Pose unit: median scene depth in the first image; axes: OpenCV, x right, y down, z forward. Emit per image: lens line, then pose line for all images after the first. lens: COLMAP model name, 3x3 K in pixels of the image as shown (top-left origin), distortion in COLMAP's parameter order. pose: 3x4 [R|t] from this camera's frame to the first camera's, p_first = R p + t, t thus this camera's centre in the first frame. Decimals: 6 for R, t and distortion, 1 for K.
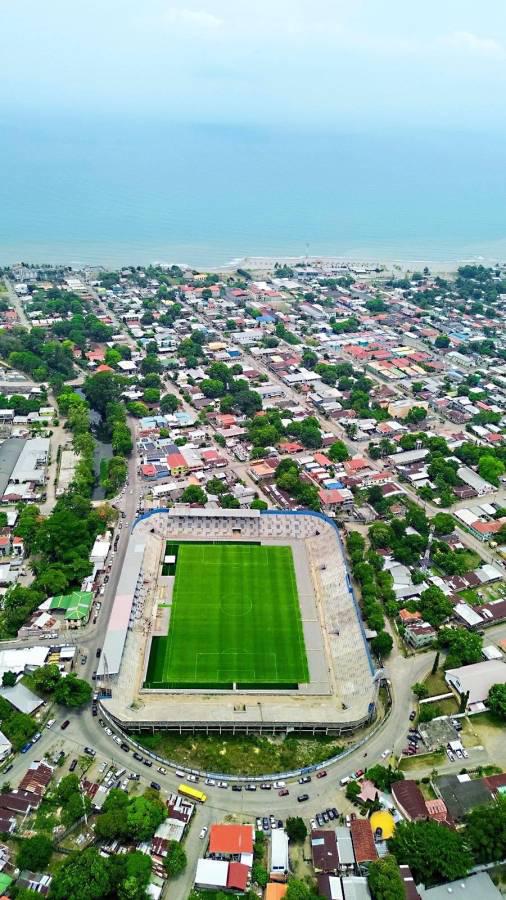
lens RADIAL K [[629.6, 0, 253.0], [0, 629.6, 450.0], [0, 0, 1]] dist [0.073976, -0.079920]
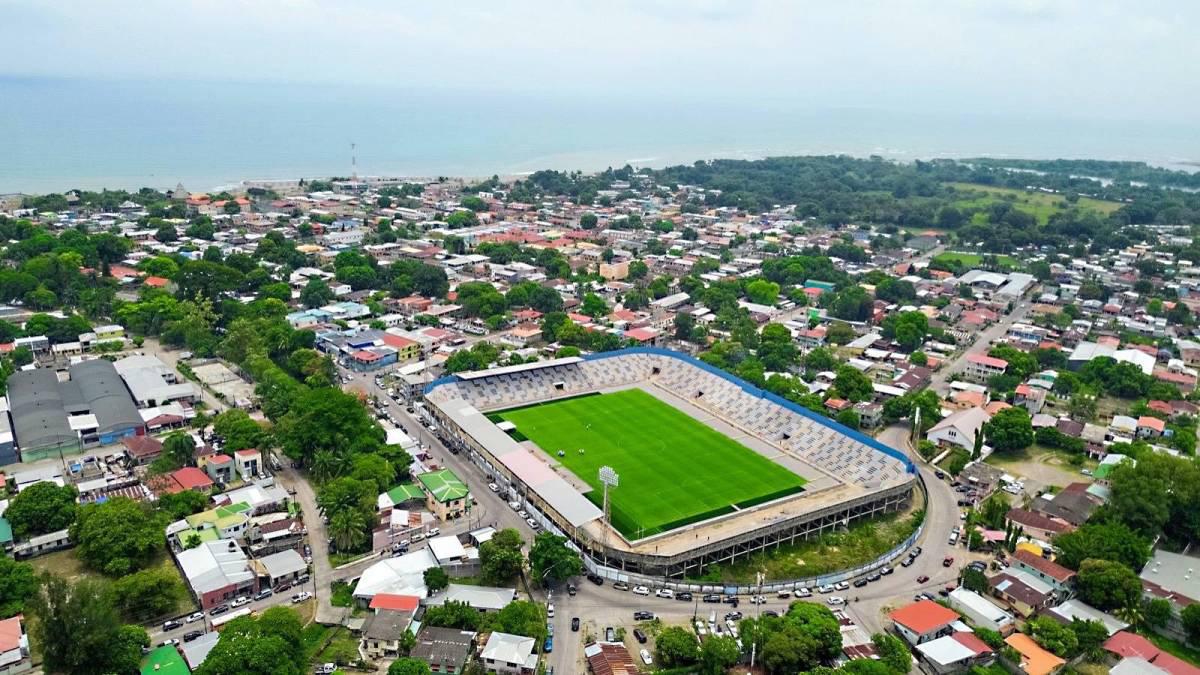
lens RADIAL K [[839.5, 0, 600.0], [0, 839.5, 337.5], [0, 0, 1]] dist [0.073976, -0.079920]
pose [[0.863481, -0.156774, 0.479398, -0.515835], [0.243964, 0.961704, -0.124924, 0.249810], [-0.441454, 0.224825, 0.868661, 0.211018]]
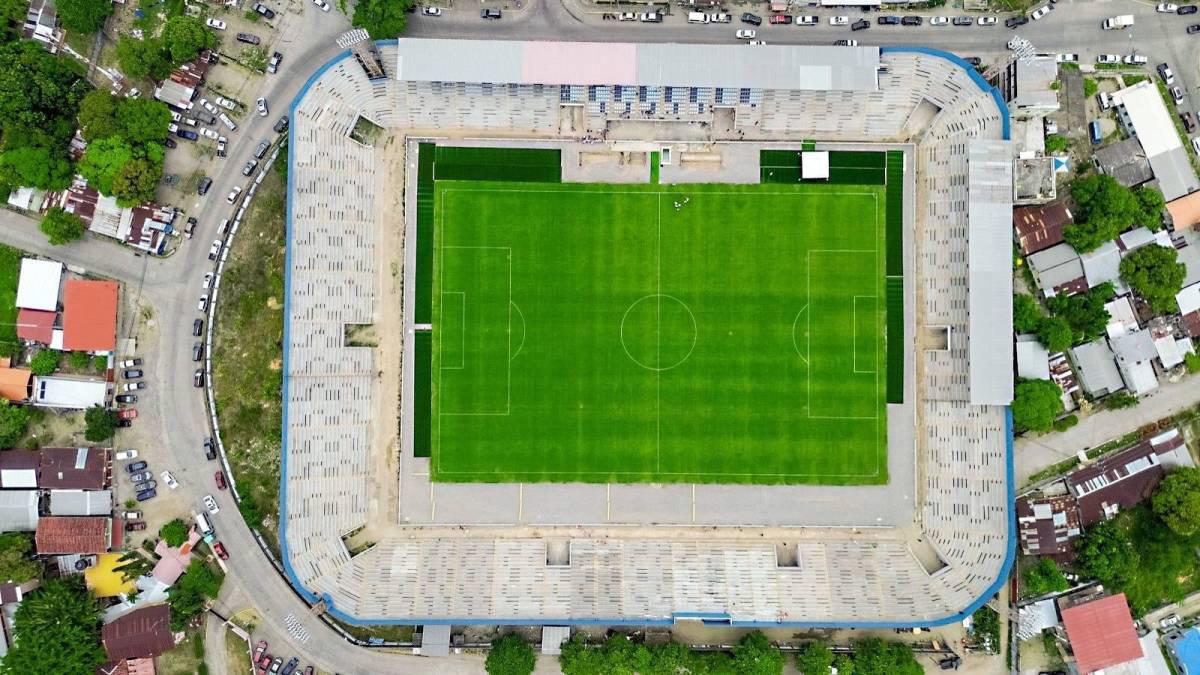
lens RADIAL K [[839.5, 0, 600.0], [0, 839.5, 337.5], [0, 0, 1]] dist [0.073976, -0.079920]
pose [[-0.038216, 0.996310, -0.076846, 0.022059], [-0.493427, 0.048058, 0.868458, -0.238970], [0.868947, 0.071106, 0.489770, 0.731976]]
